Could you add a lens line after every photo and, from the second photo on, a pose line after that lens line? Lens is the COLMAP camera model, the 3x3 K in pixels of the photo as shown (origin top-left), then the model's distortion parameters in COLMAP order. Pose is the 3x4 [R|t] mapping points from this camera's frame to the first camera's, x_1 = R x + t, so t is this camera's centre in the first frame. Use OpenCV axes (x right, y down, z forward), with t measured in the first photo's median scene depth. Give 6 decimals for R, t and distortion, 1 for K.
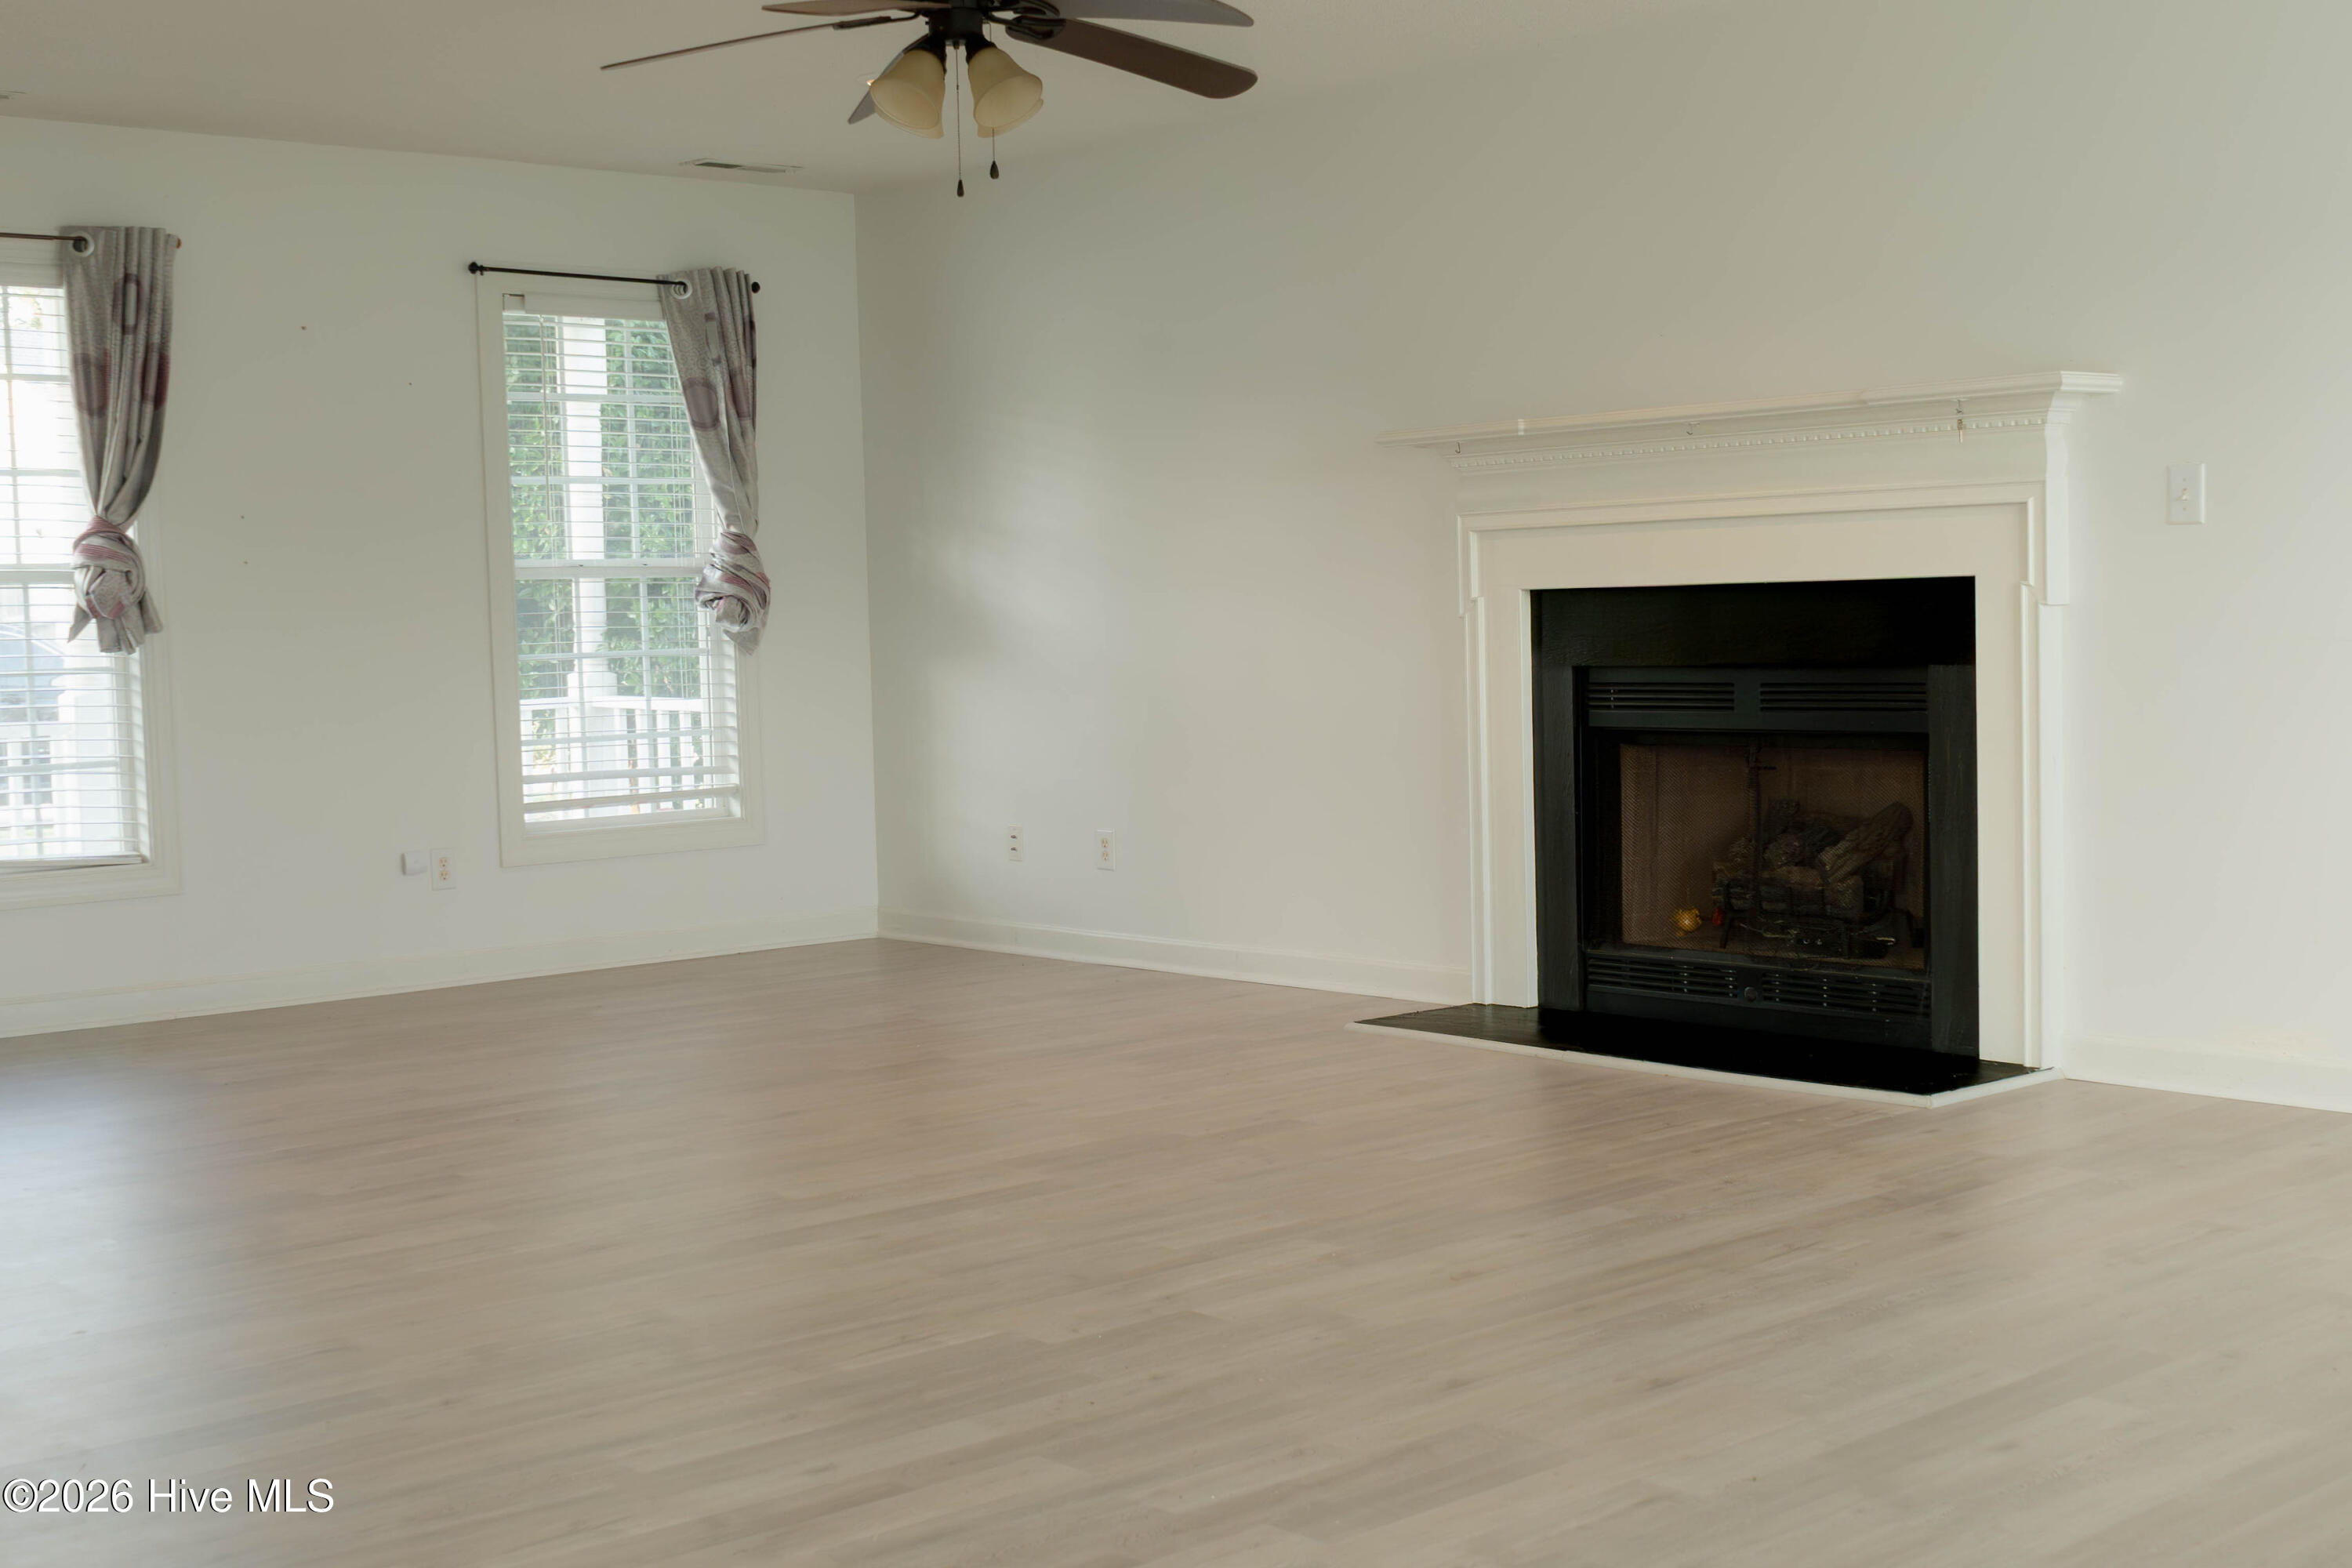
lens RADIAL K [[2822.1, 0, 1176.9], [0, 2822.1, 777.8], [0, 0, 1]] dist [-0.035908, 0.000000]
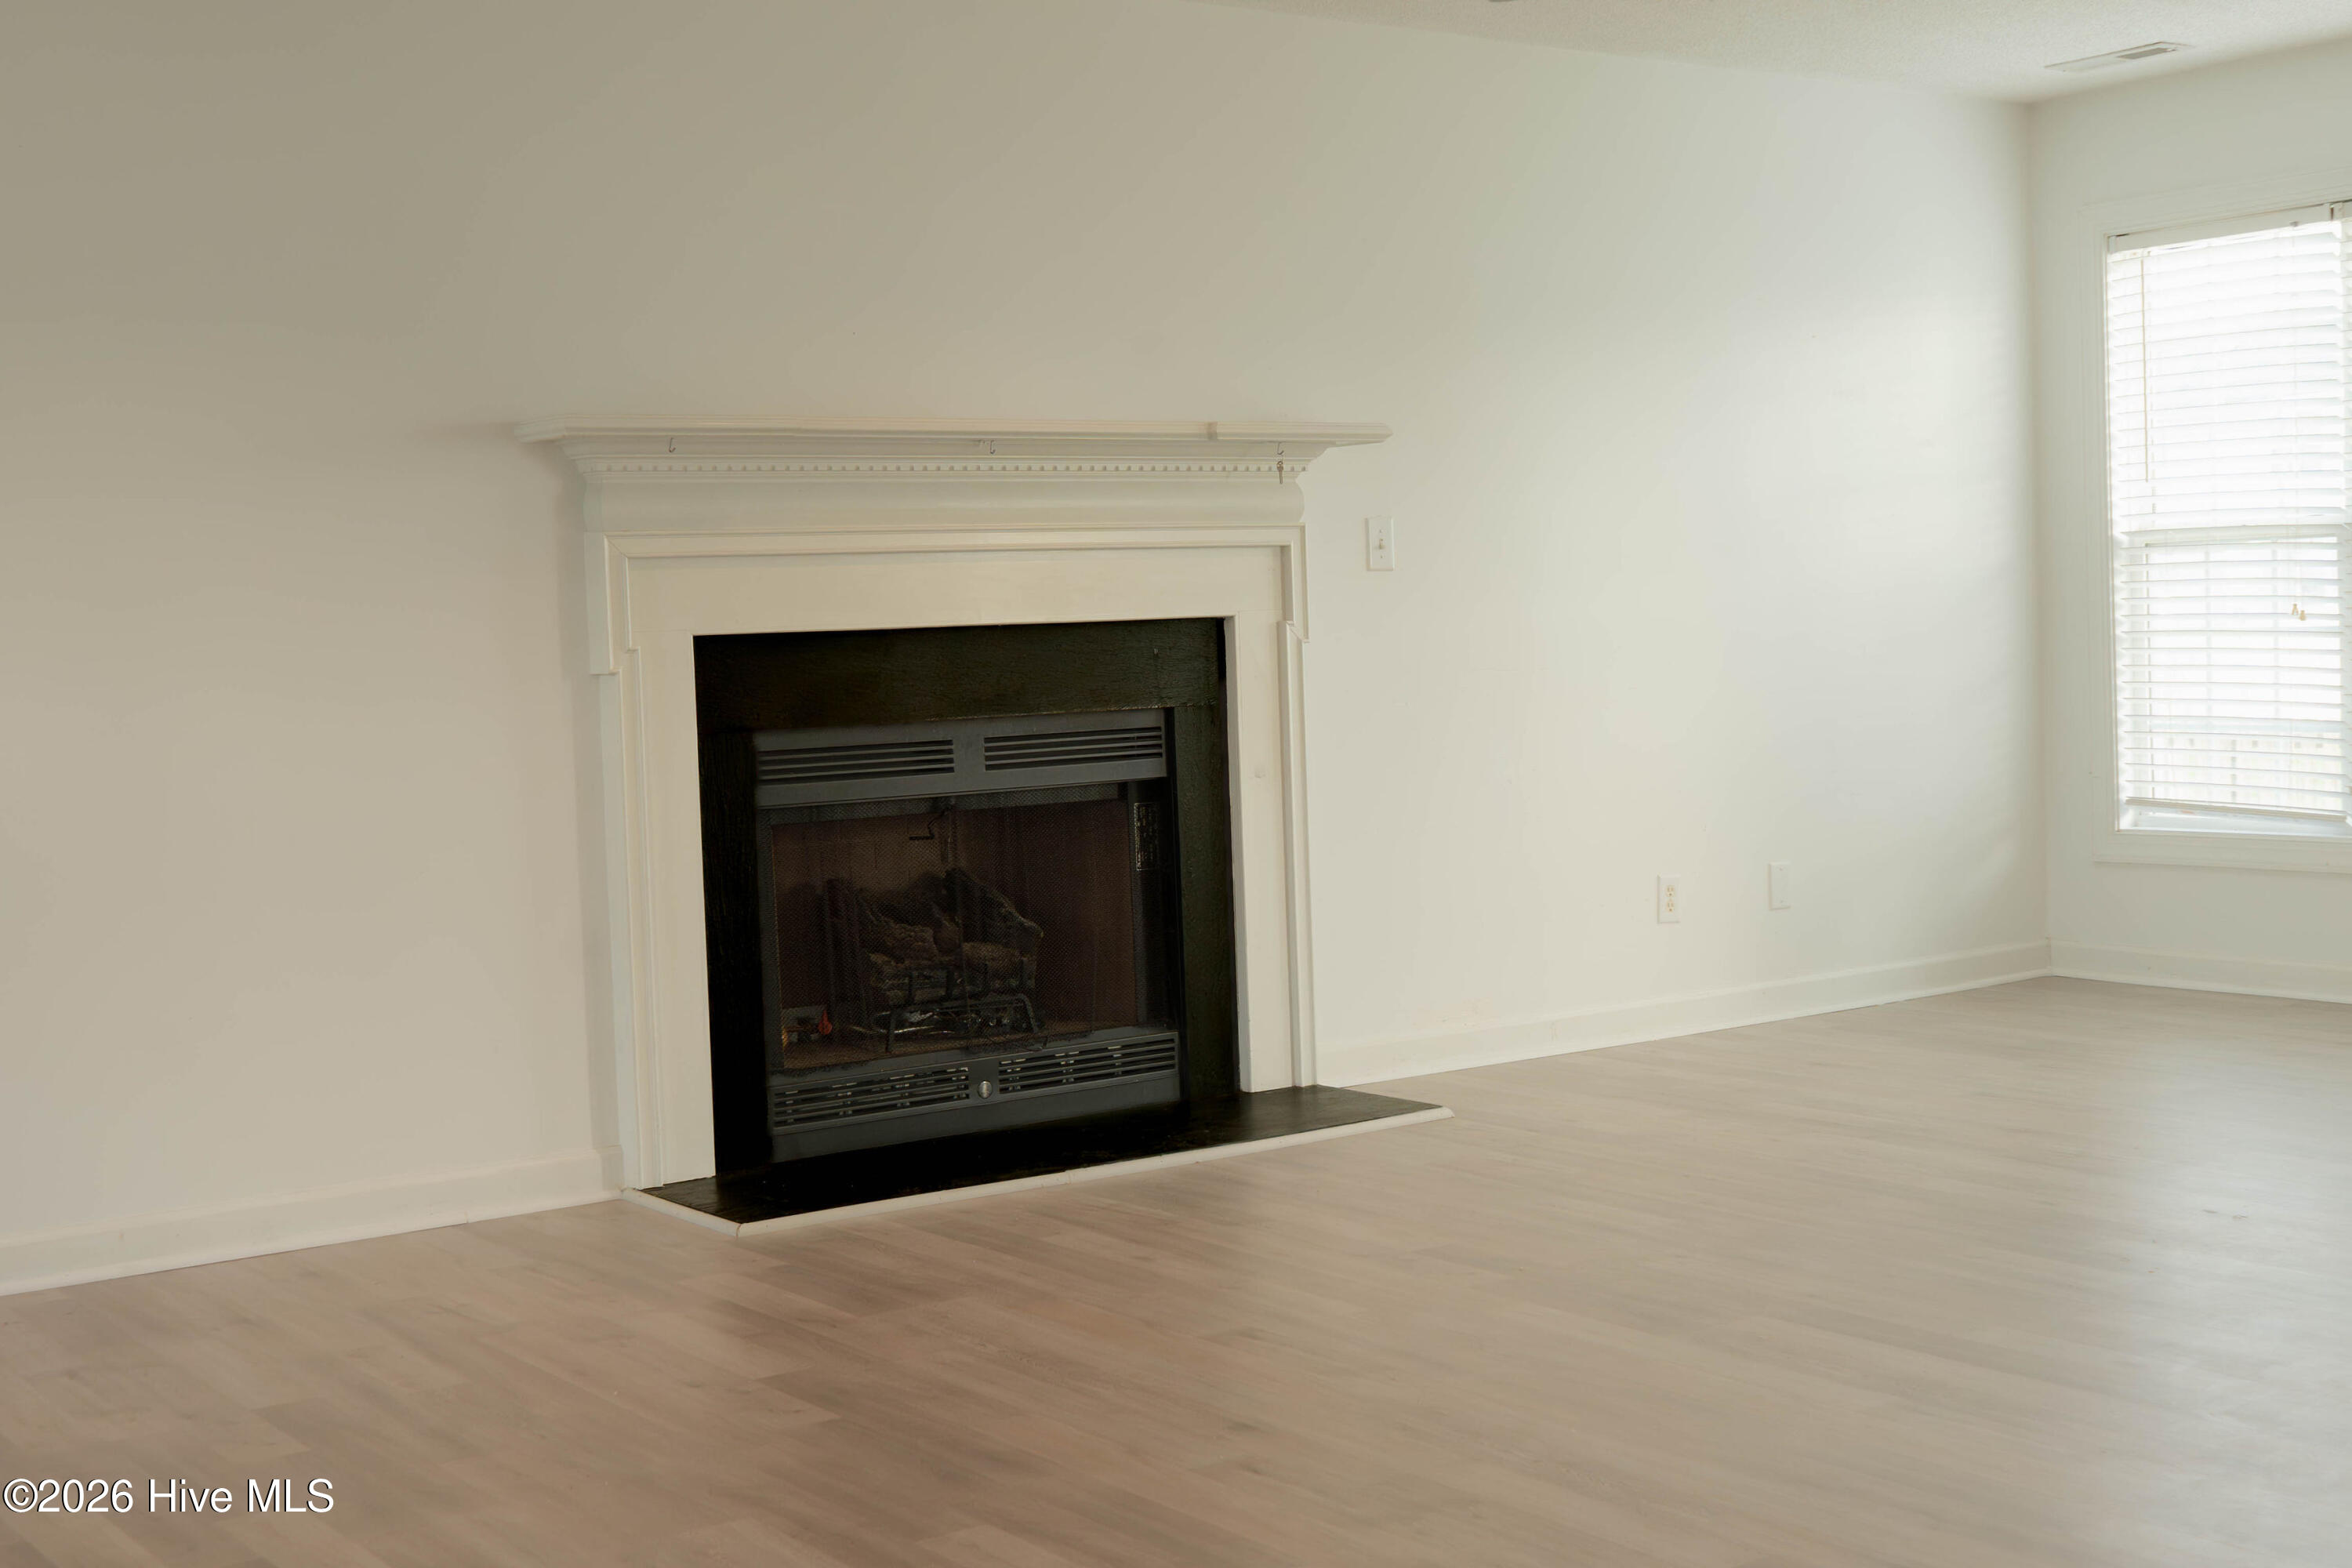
lens RADIAL K [[2822.1, 0, 1177.6], [0, 2822.1, 788.6], [0, 0, 1]] dist [-0.035908, 0.000000]
pose [[0.084181, -0.026960, 0.996086, -0.804767], [0.100659, 0.994750, 0.018417, -0.033221], [-0.991353, 0.098715, 0.086453, 1.024572]]
